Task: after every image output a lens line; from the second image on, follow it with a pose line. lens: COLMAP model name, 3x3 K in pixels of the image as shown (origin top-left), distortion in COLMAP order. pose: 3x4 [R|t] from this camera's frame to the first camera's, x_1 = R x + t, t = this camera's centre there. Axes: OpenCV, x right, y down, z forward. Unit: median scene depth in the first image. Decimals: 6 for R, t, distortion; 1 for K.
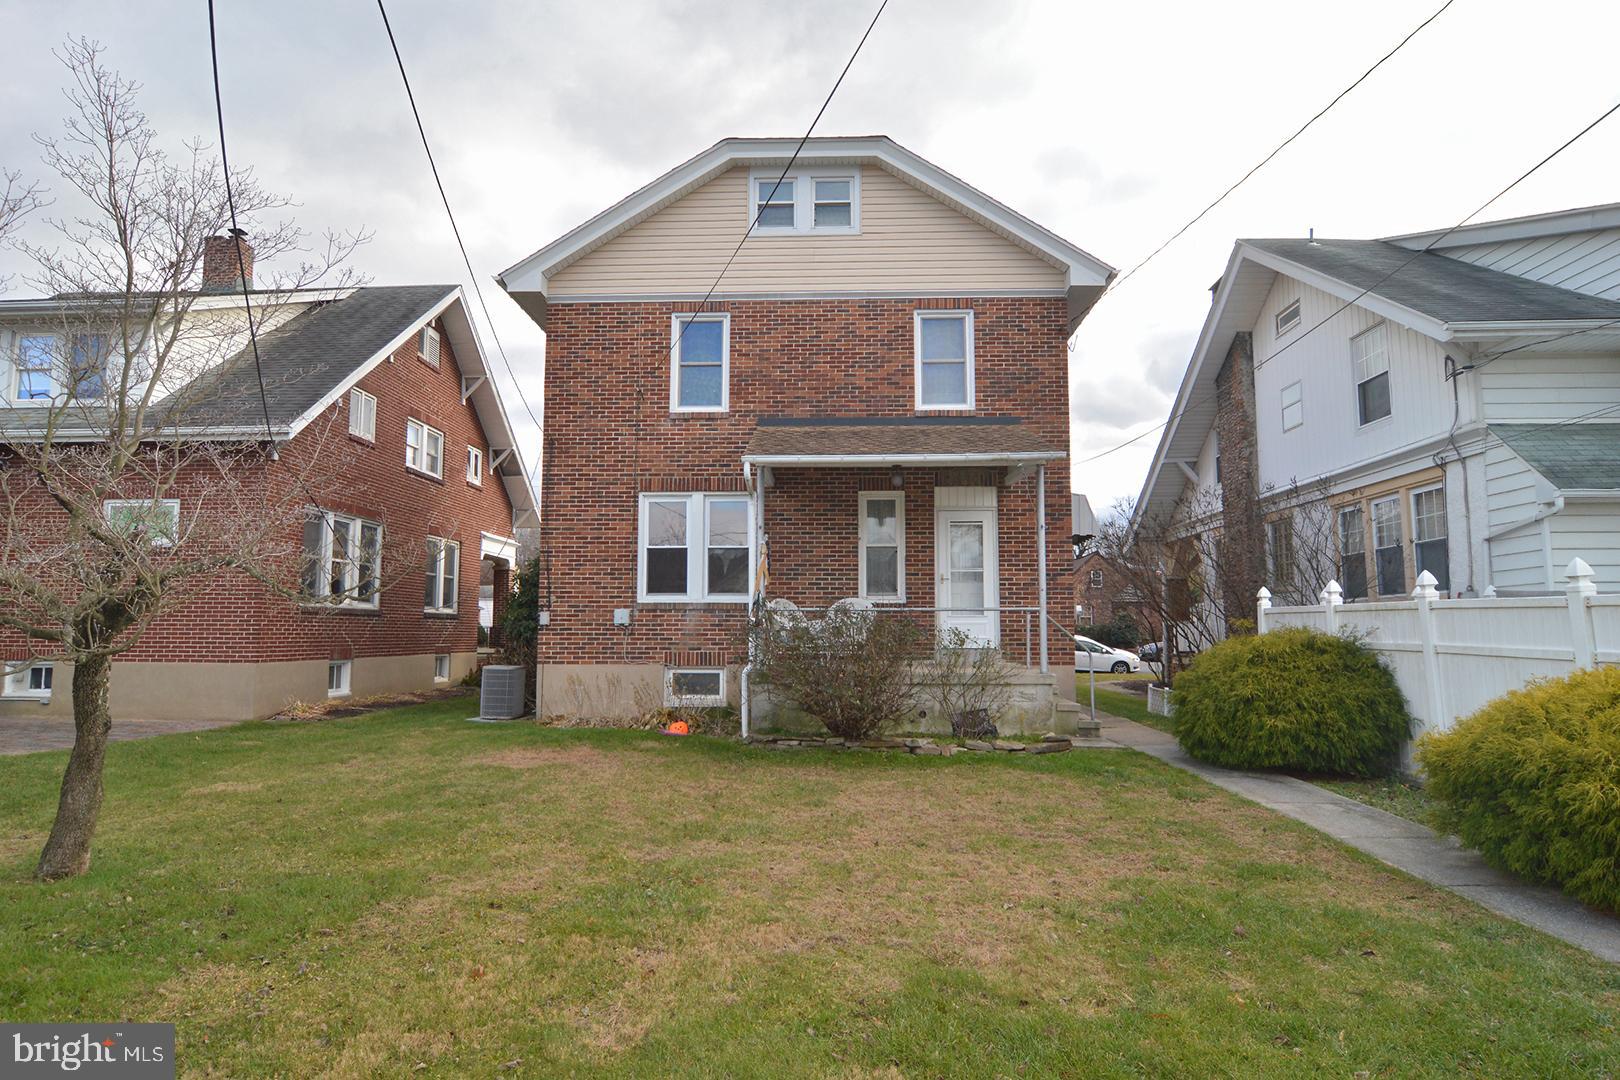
lens RADIAL K [[916.6, 0, 807.5], [0, 916.6, 548.2], [0, 0, 1]] dist [-0.001390, -0.012416]
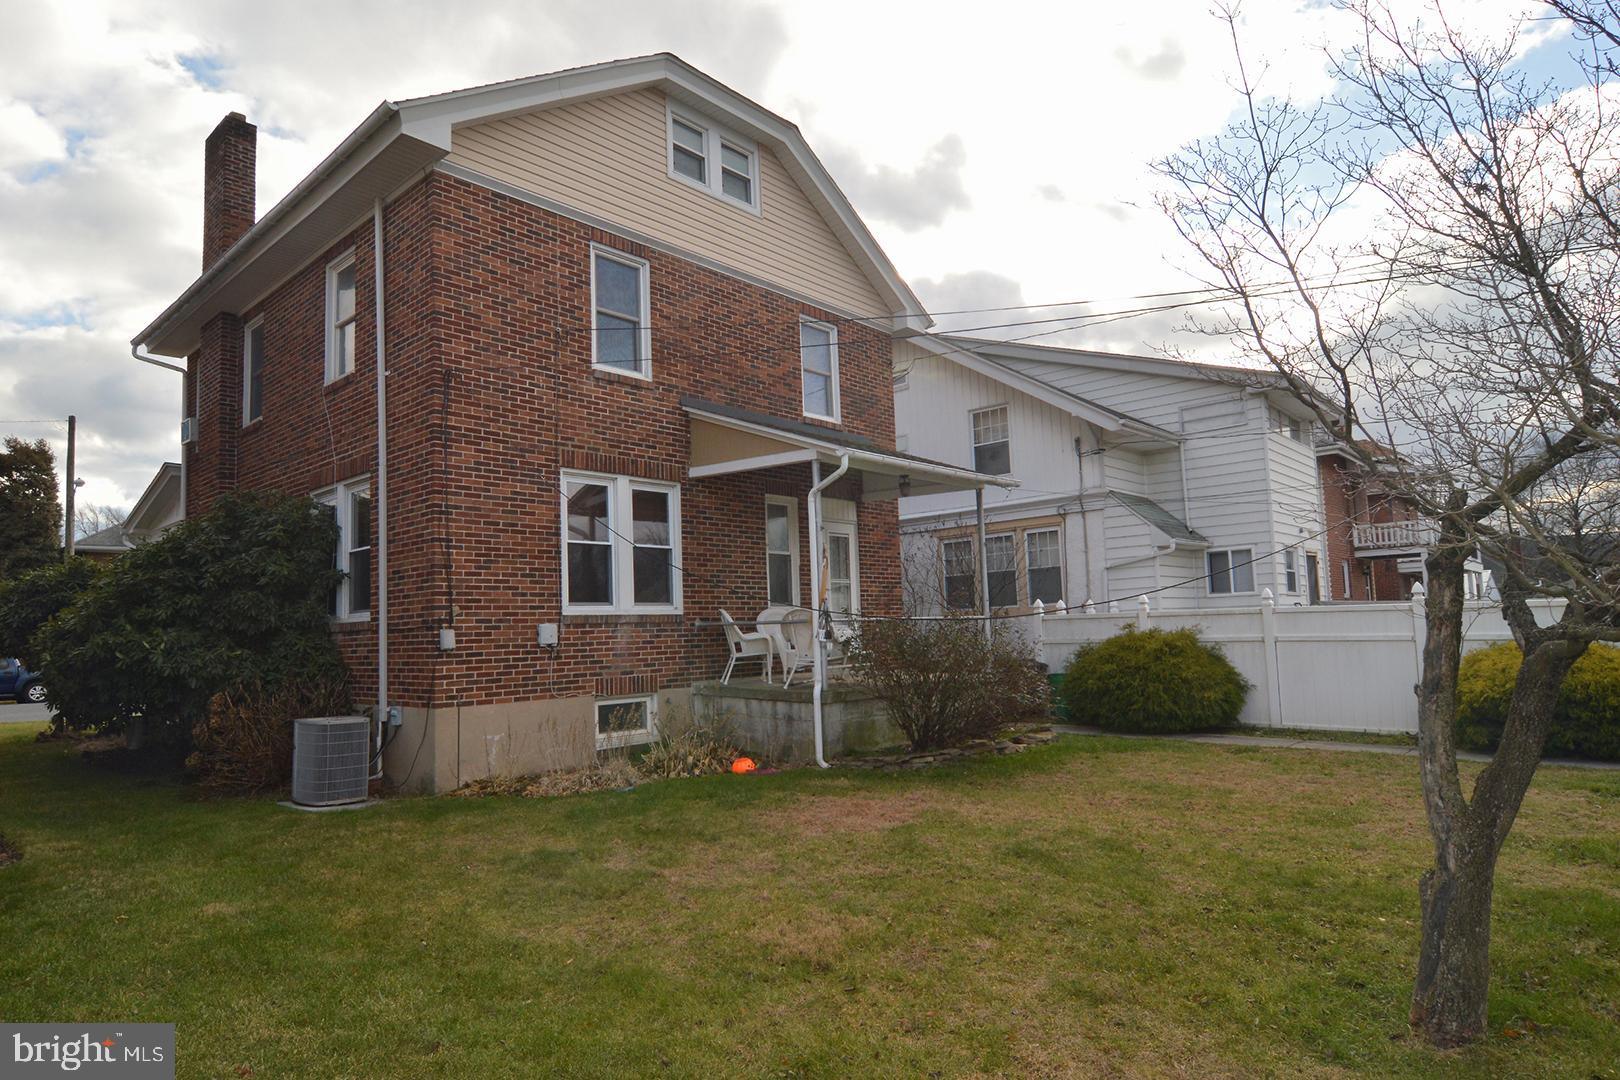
lens RADIAL K [[928.4, 0, 790.5], [0, 928.4, 560.8], [0, 0, 1]] dist [-0.003149, -0.000937]
pose [[0.648956, 0.039037, 0.759824, -0.633873], [-0.035437, 0.999150, -0.021067, 0.024405], [-0.760001, -0.013255, 0.649787, 0.365178]]
